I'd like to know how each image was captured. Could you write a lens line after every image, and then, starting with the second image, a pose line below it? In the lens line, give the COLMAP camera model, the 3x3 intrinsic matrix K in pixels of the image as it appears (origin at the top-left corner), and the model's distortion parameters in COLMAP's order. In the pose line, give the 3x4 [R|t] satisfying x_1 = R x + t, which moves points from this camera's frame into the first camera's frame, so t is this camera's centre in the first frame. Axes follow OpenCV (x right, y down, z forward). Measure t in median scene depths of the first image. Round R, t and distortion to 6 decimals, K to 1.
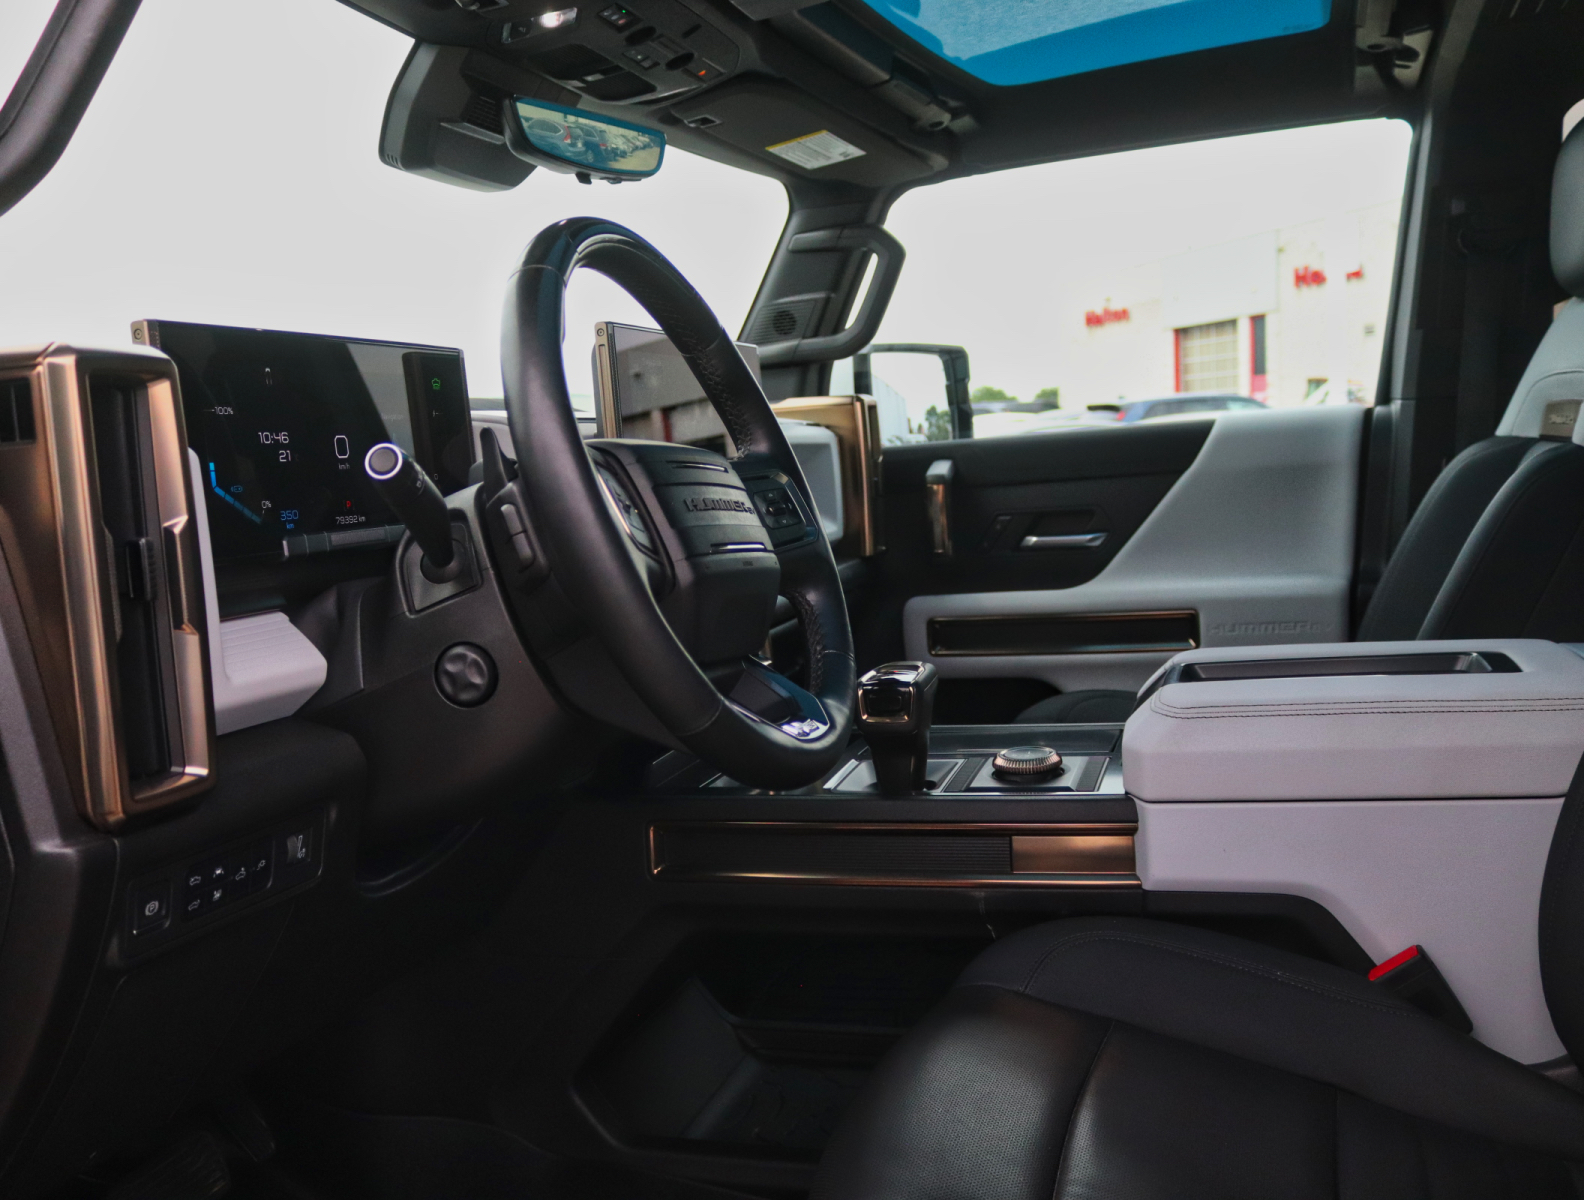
lens RADIAL K [[1473.0, 0, 792.0], [0, 1473.0, 600.0], [0, 0, 1]] dist [-0.132843, 0.082239]
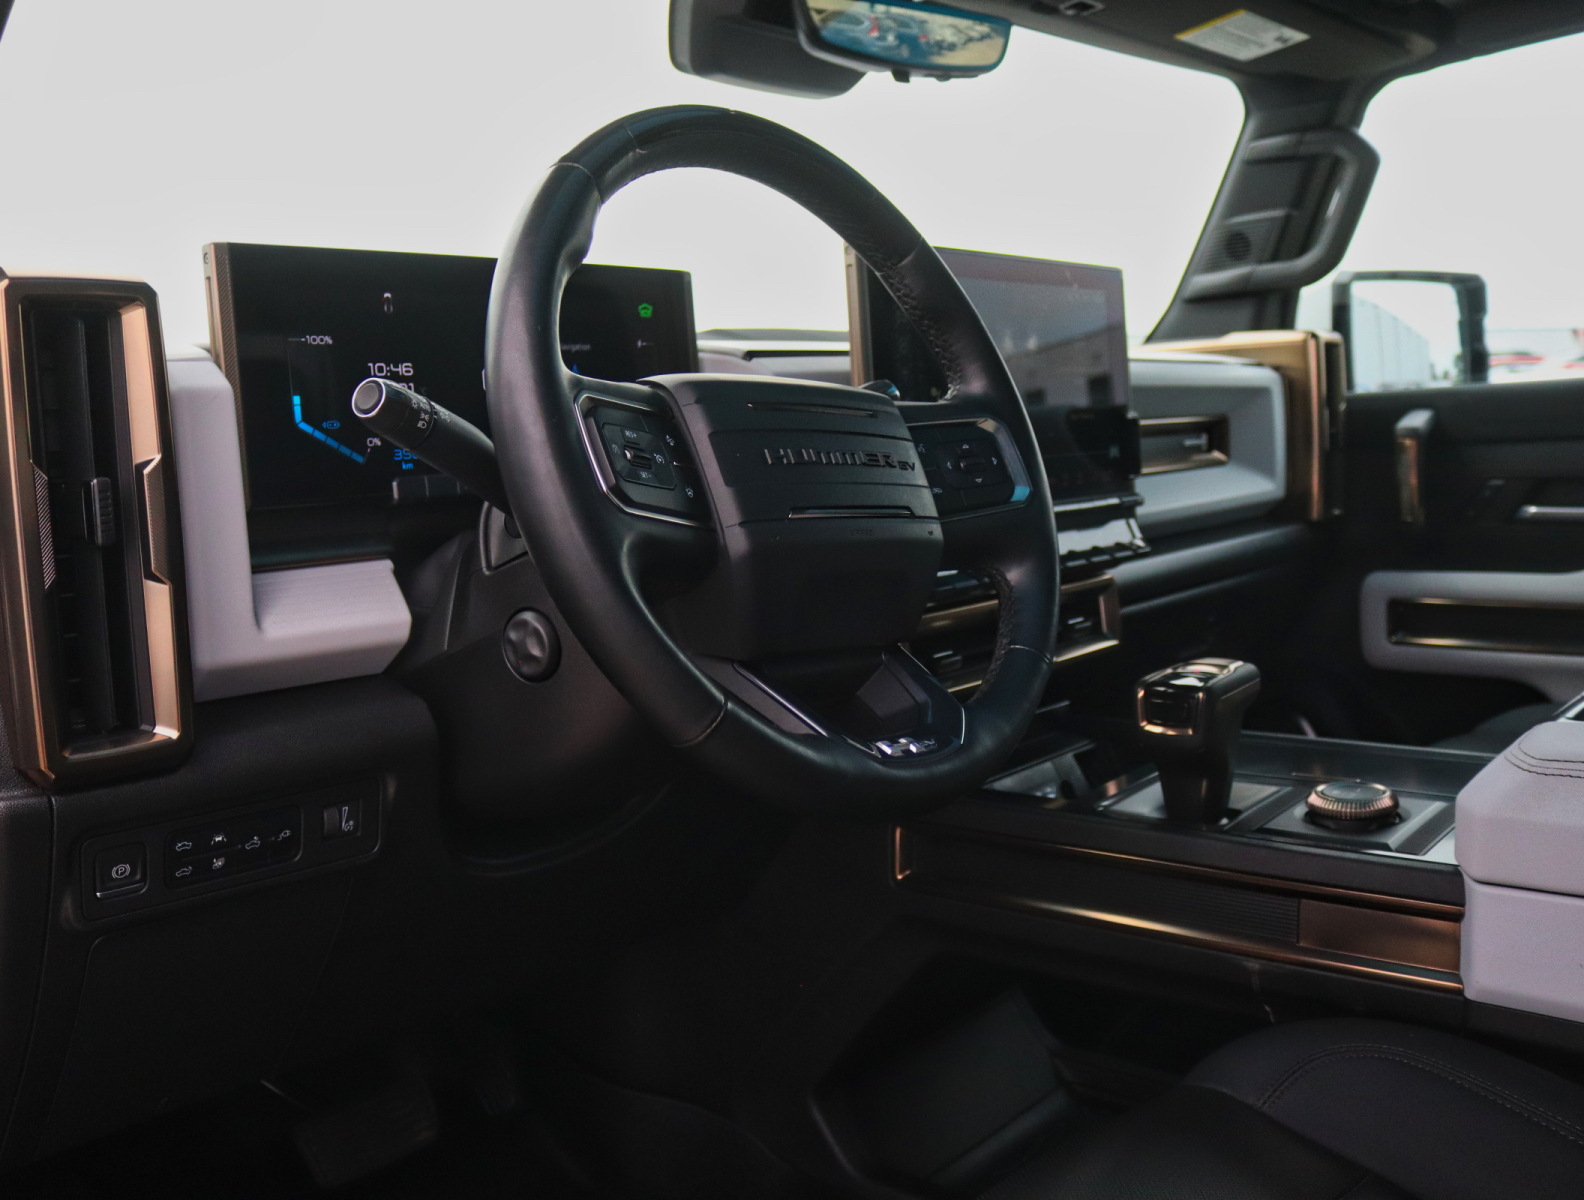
lens RADIAL K [[1473.0, 0, 792.0], [0, 1473.0, 600.0], [0, 0, 1]] dist [-0.132843, 0.082239]
pose [[0.914173, 0.068762, -0.399449, 0.177716], [-0.052131, 0.997266, 0.052366, -0.019513], [0.401958, -0.027048, 0.915259, 0.177926]]
